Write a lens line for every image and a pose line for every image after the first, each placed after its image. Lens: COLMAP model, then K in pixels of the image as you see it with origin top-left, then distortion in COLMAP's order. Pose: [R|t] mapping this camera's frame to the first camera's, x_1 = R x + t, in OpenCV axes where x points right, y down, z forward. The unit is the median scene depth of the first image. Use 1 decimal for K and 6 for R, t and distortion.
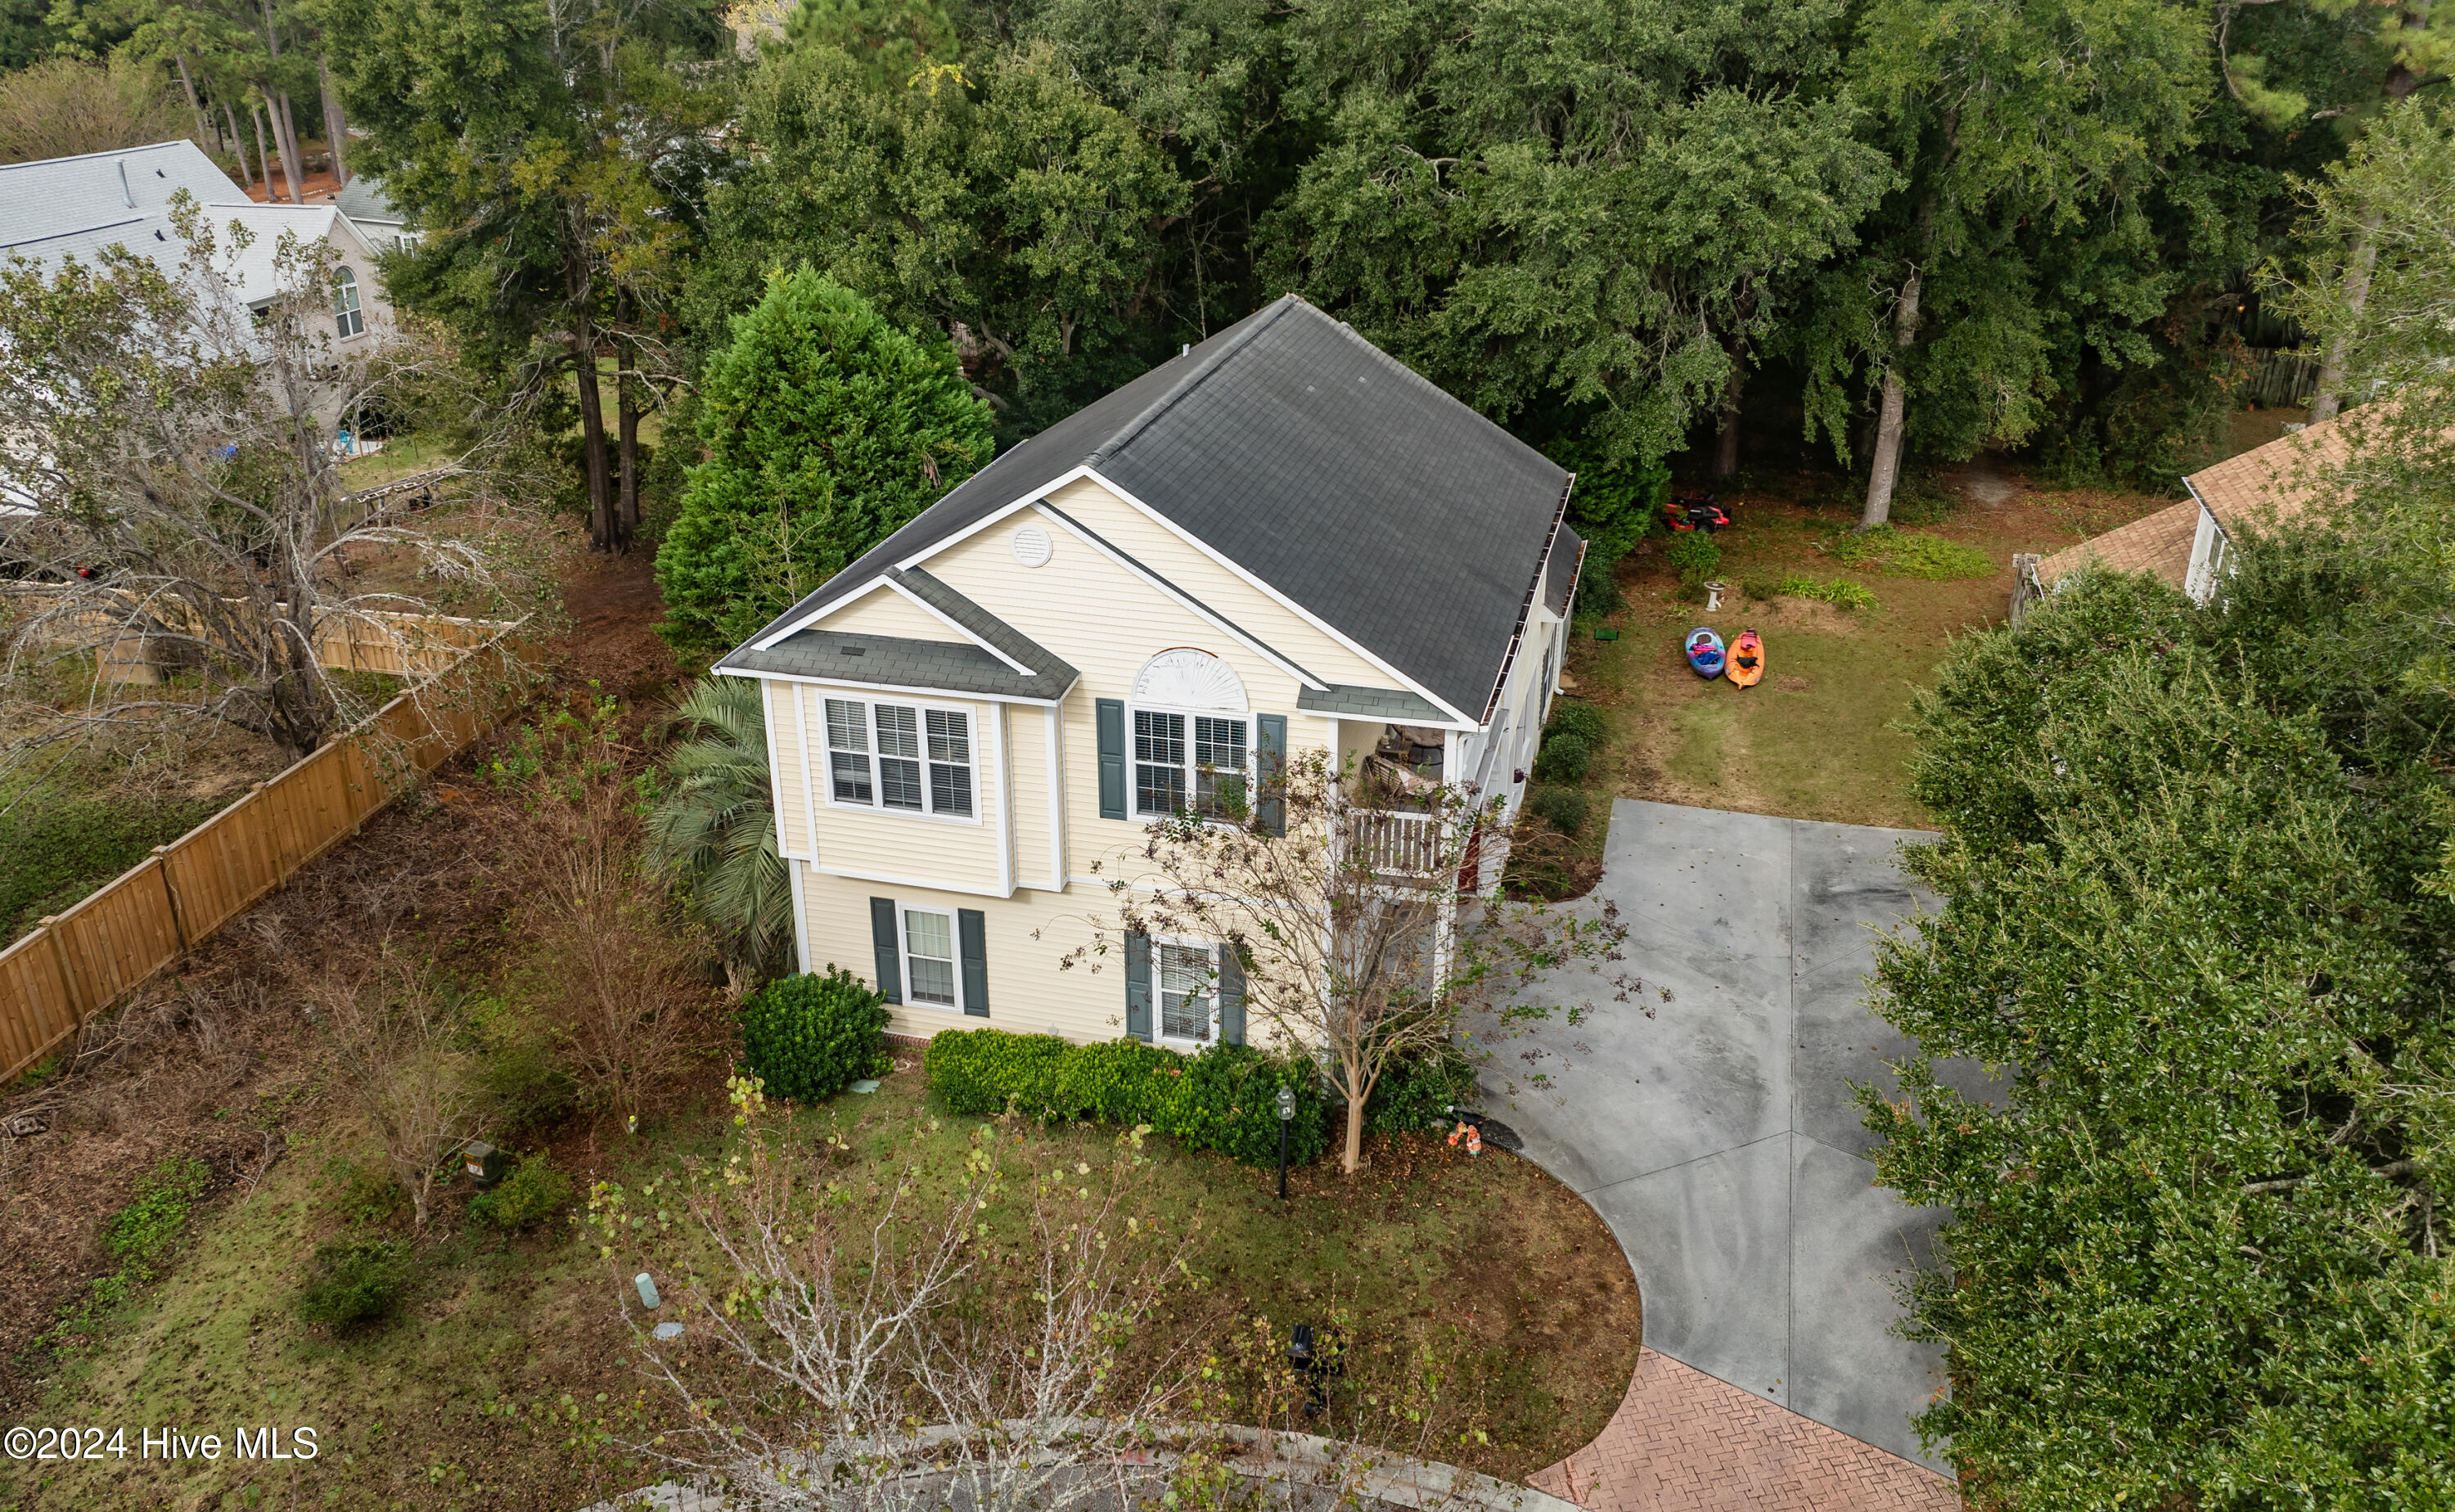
lens RADIAL K [[1906.6, 0, 1222.3], [0, 1906.6, 760.7], [0, 0, 1]] dist [-0.014219, 0.003895]
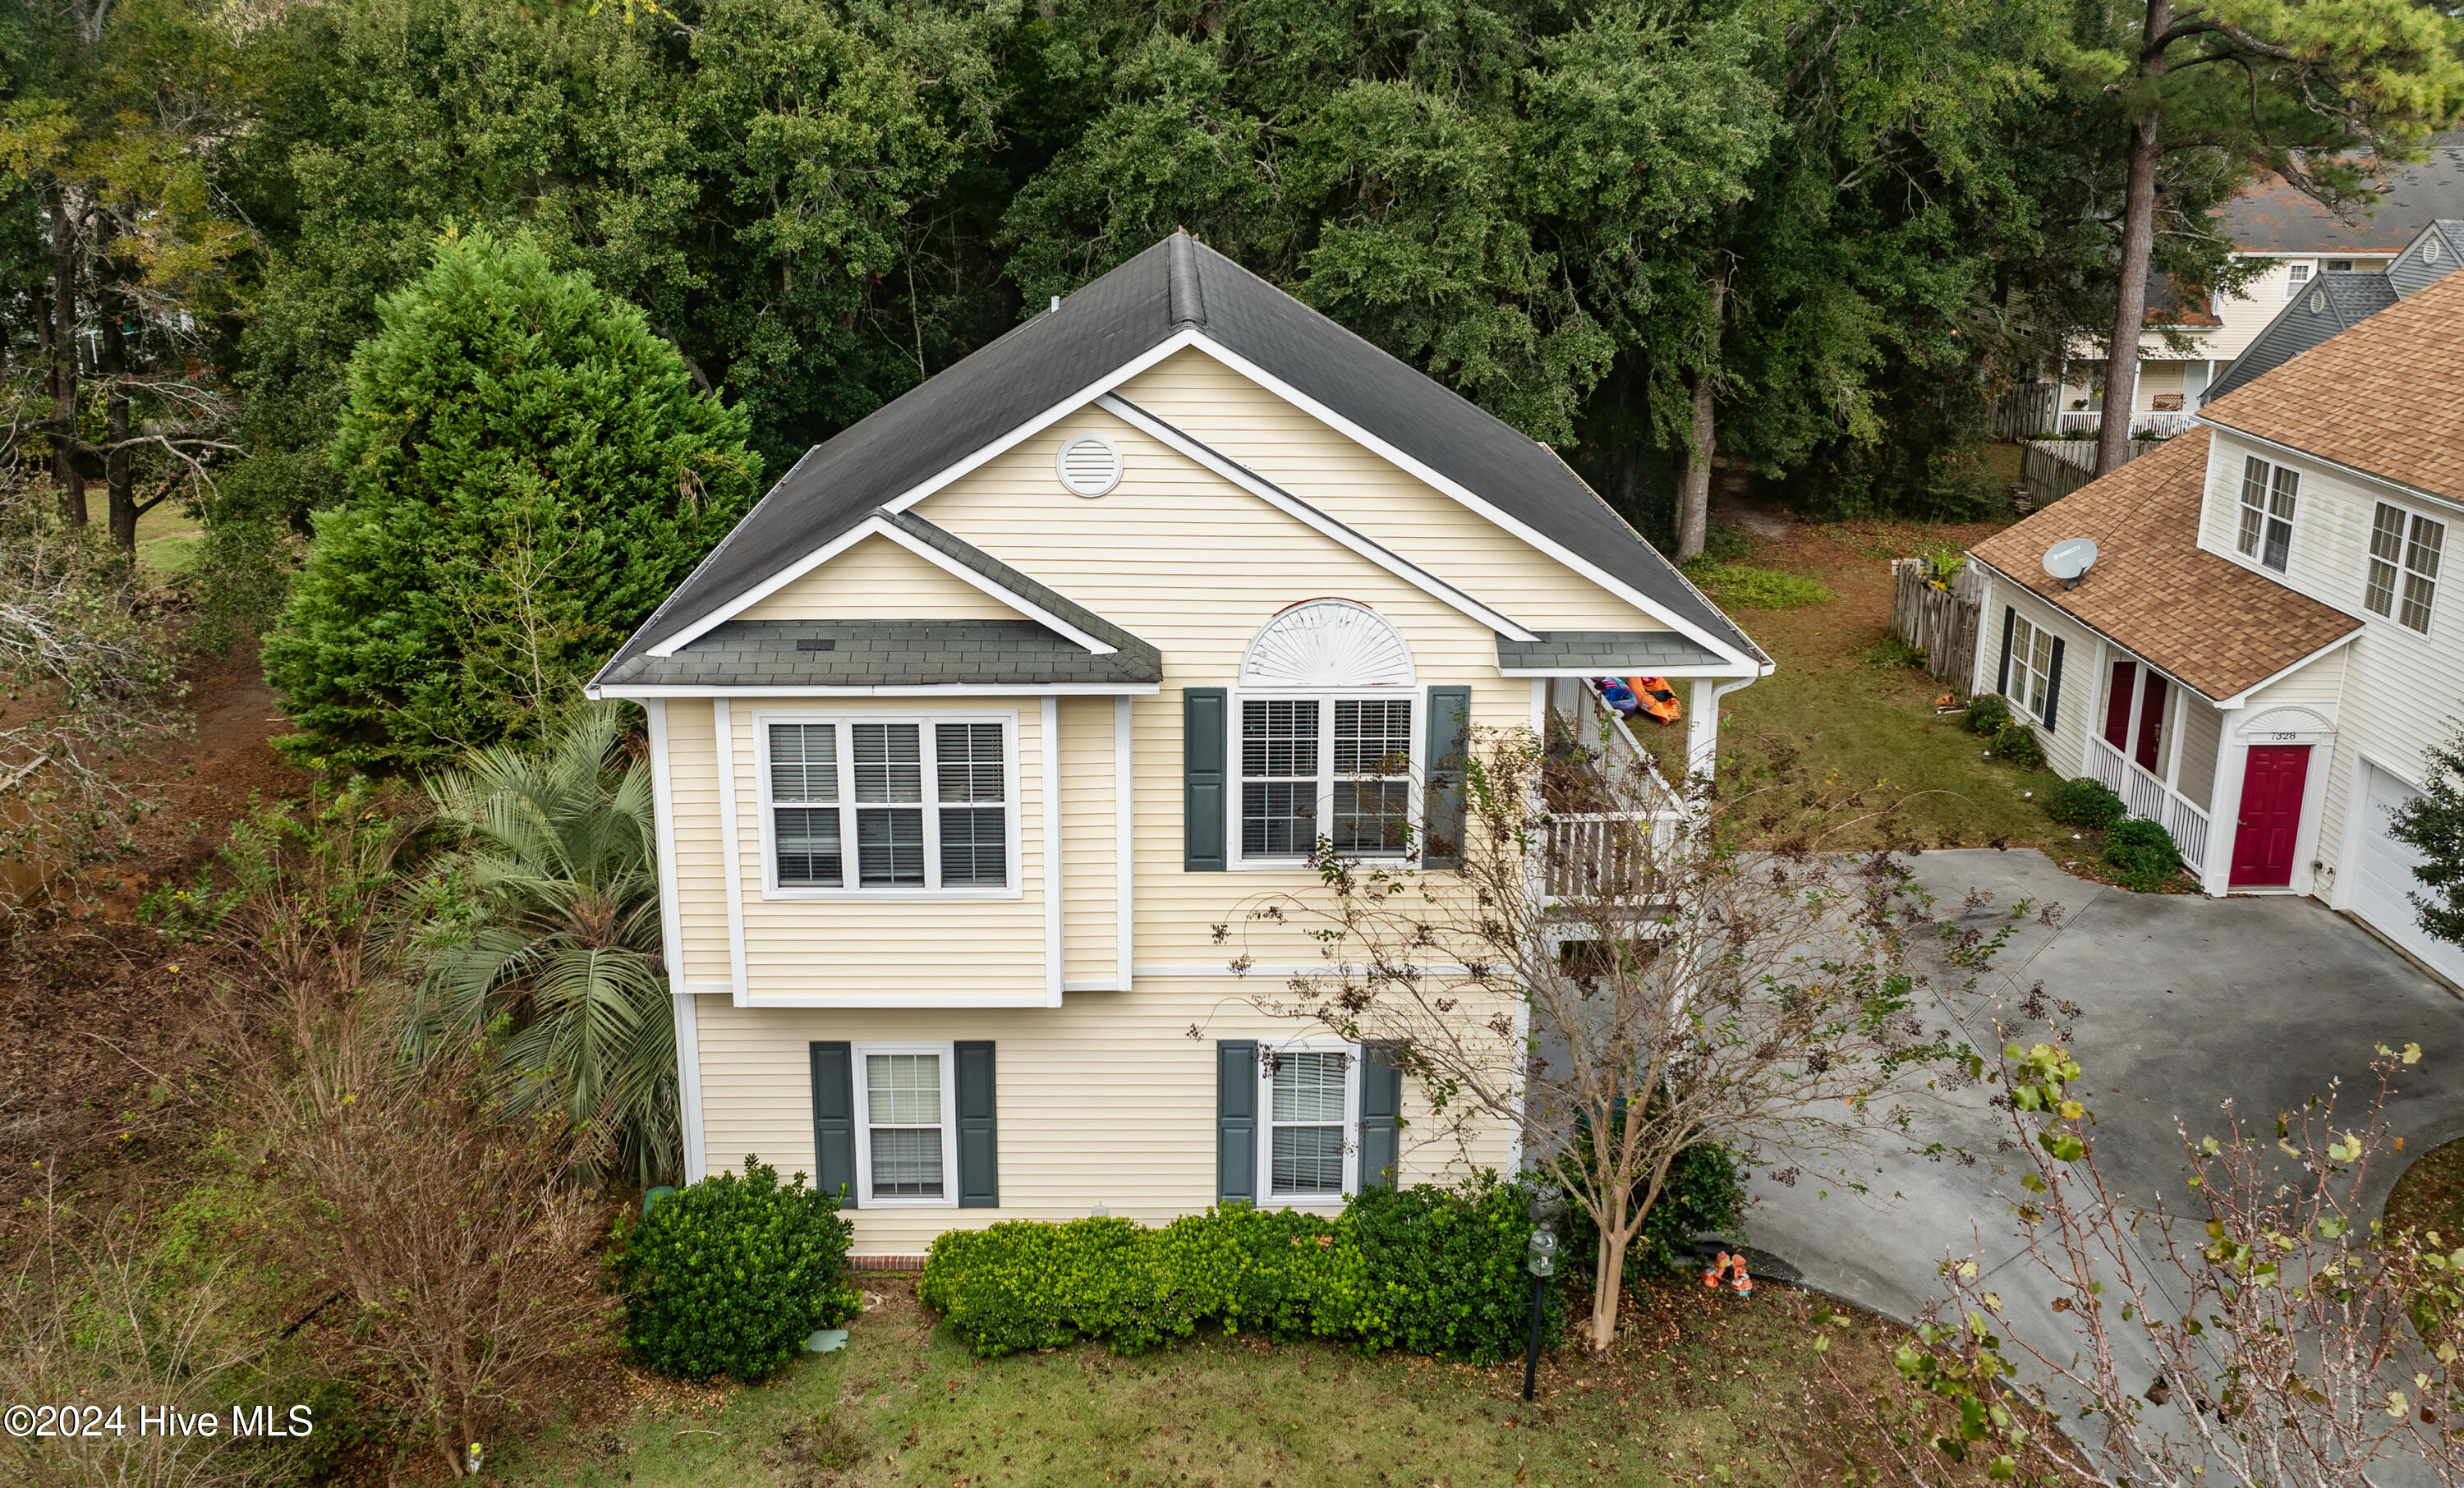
lens RADIAL K [[2095.8, 0, 1233.7], [0, 2095.8, 662.4], [0, 0, 1]] dist [-0.018096, 0.004639]
pose [[0.960092, -0.070180, 0.270738, -0.233852], [0.109633, 0.984972, -0.133456, 0.055624], [-0.257303, 0.157812, 0.953357, 0.261818]]
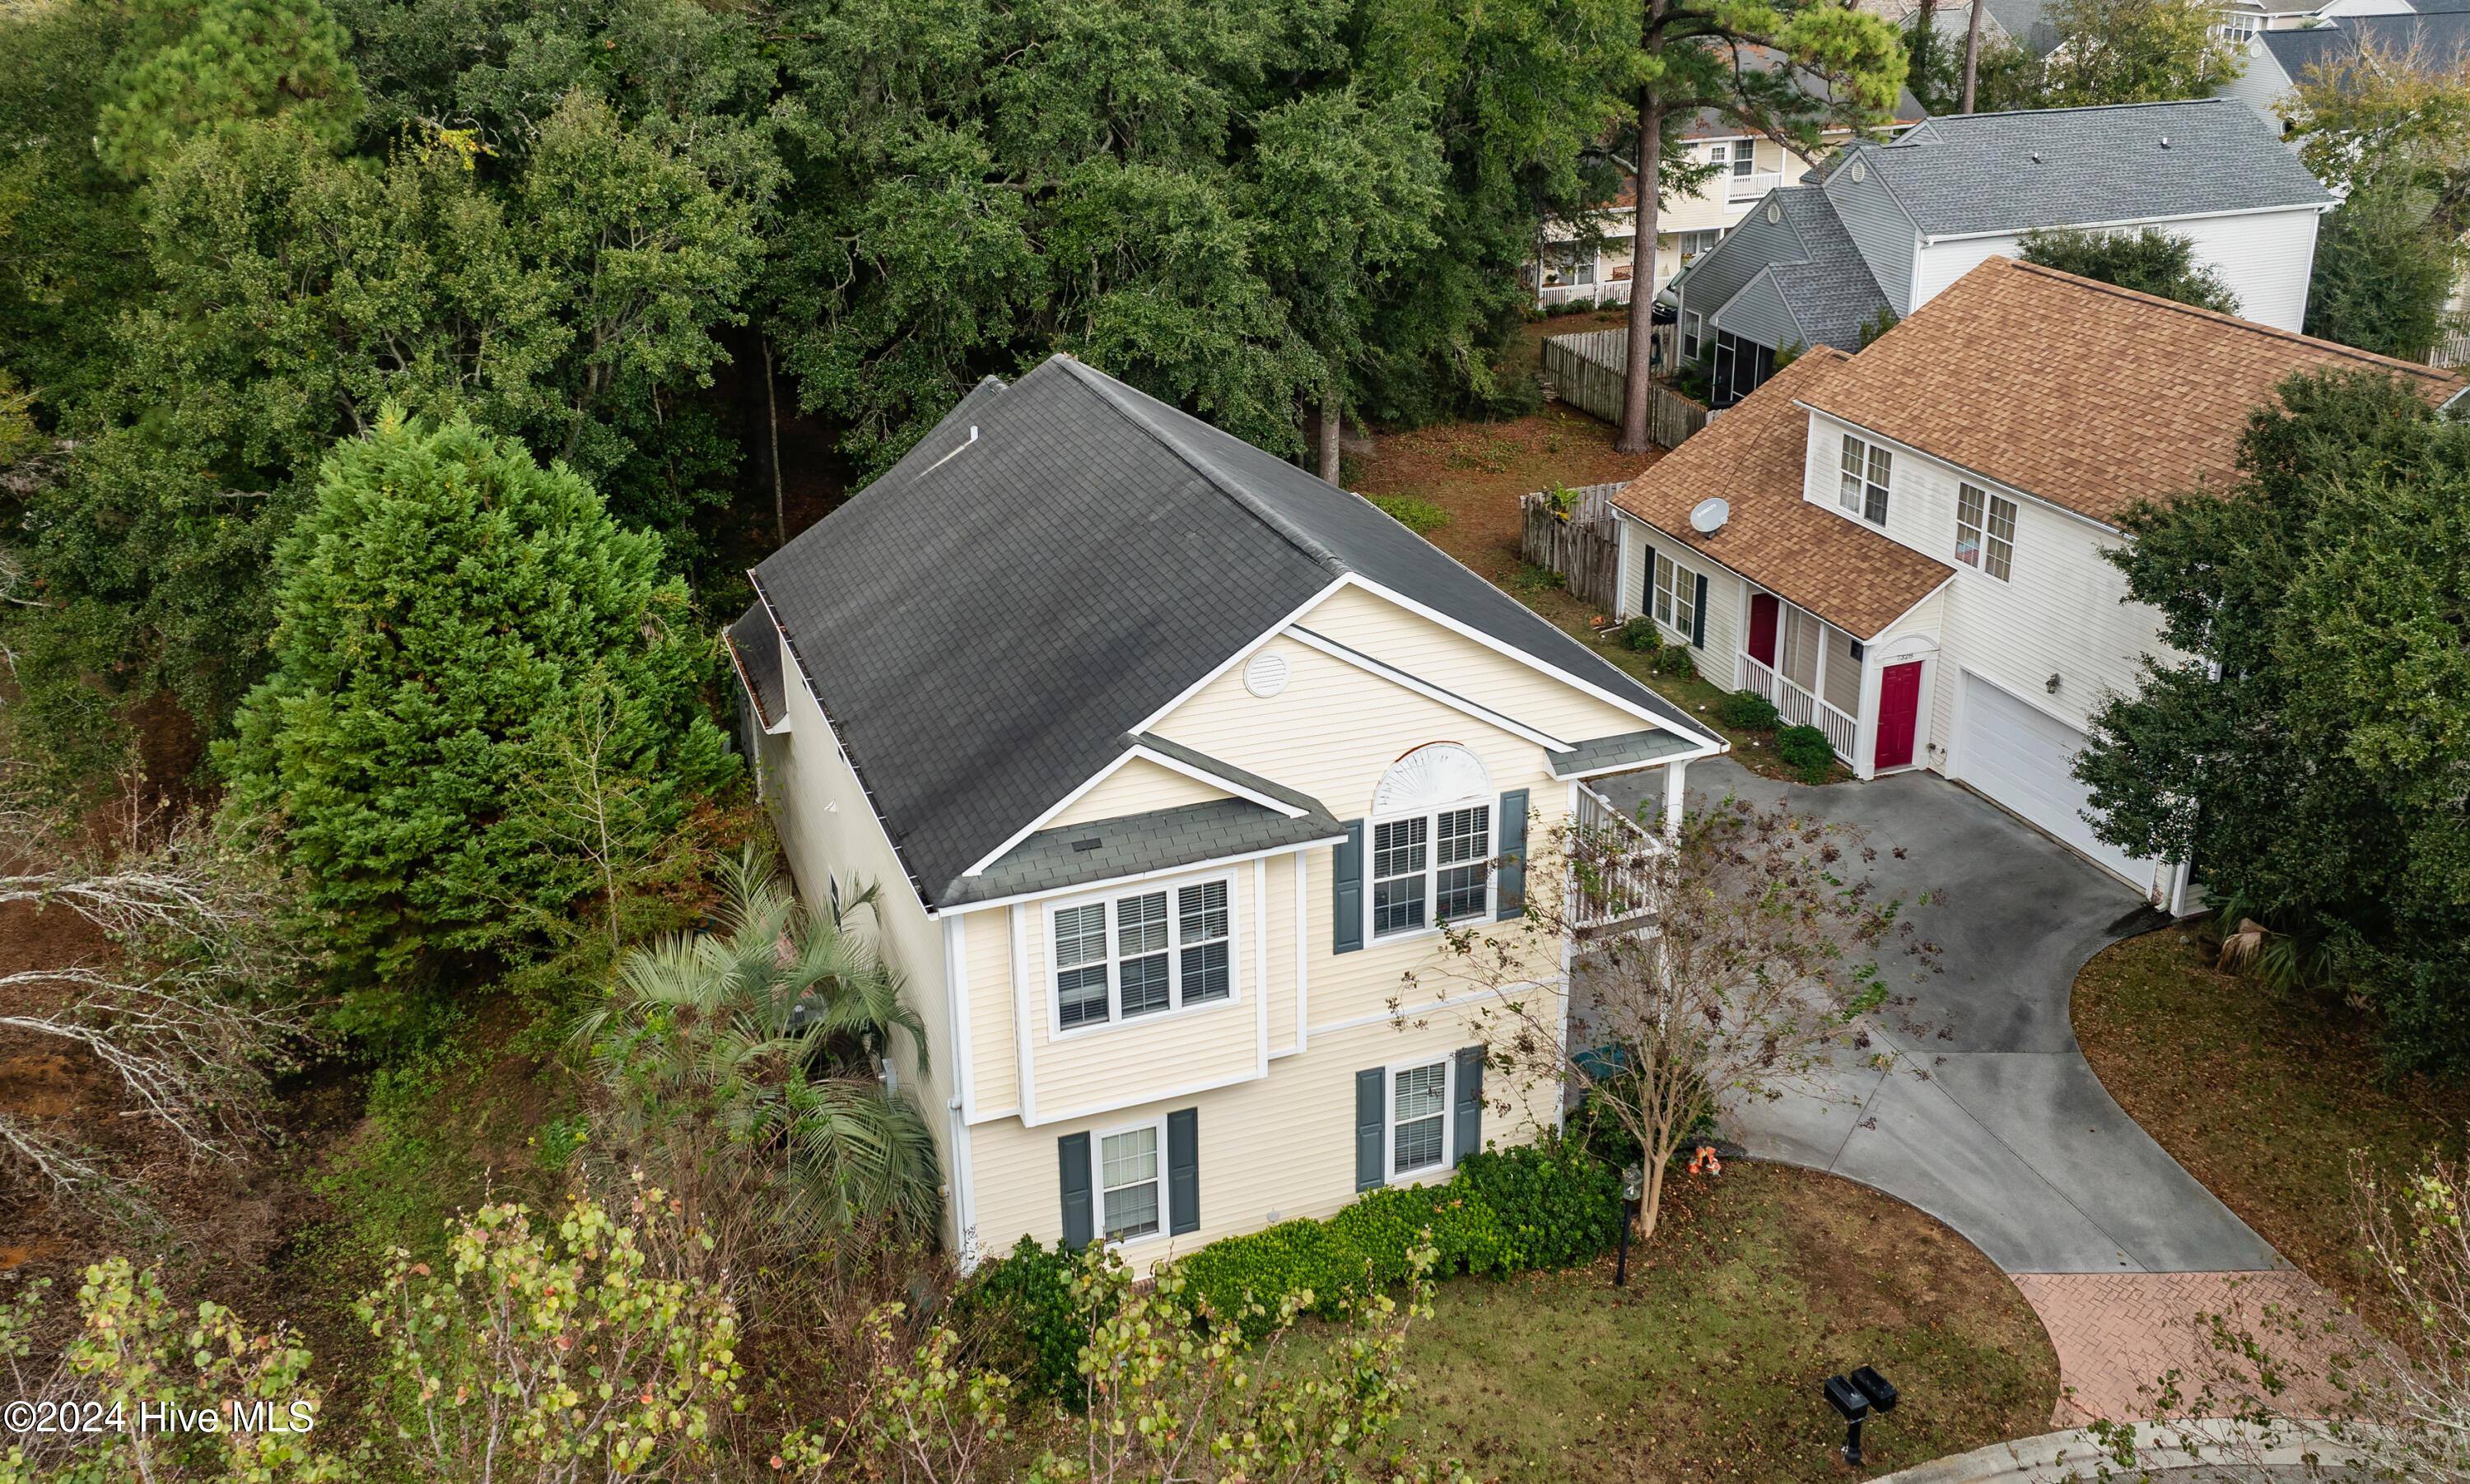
lens RADIAL K [[2159.7, 0, 1303.9], [0, 2159.7, 597.2], [0, 0, 1]] dist [-0.005309, -0.004664]
pose [[0.804680, -0.201372, 0.558516, -0.581471], [0.247349, 0.968901, -0.007030, -0.123491], [-0.539731, 0.143805, 0.829464, 0.138411]]
